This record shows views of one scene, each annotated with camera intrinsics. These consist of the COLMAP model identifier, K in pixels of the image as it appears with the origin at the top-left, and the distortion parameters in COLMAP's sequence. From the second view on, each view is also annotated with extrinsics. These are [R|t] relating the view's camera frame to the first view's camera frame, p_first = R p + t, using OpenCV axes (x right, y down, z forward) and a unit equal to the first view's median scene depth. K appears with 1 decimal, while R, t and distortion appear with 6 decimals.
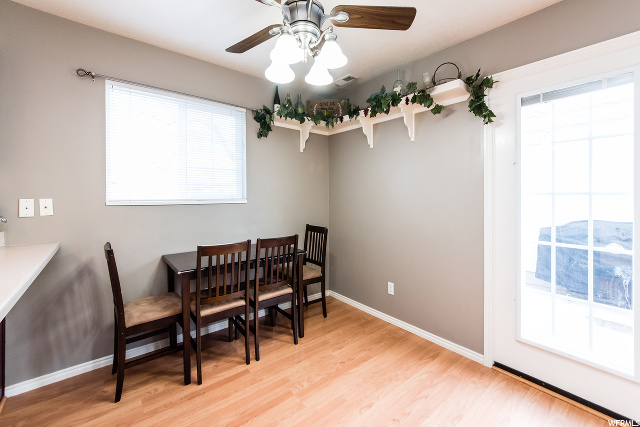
lens RADIAL K [[266.1, 0, 330.6], [0, 266.1, 198.4], [0, 0, 1]] dist [0.004574, 0.000602]
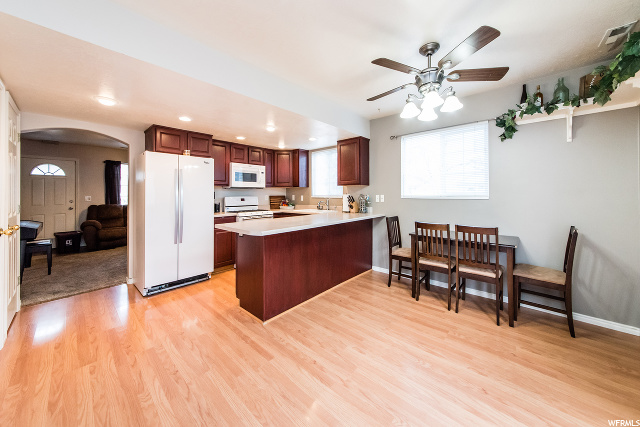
lens RADIAL K [[229.5, 0, 276.1], [0, 229.5, 193.1], [0, 0, 1]] dist [0.010660, -0.000095]
pose [[-0.035435, -0.006024, -0.999354, 0.939581], [-0.002734, 0.999979, -0.005931, -0.000819], [0.999368, 0.002522, -0.035450, 0.108102]]
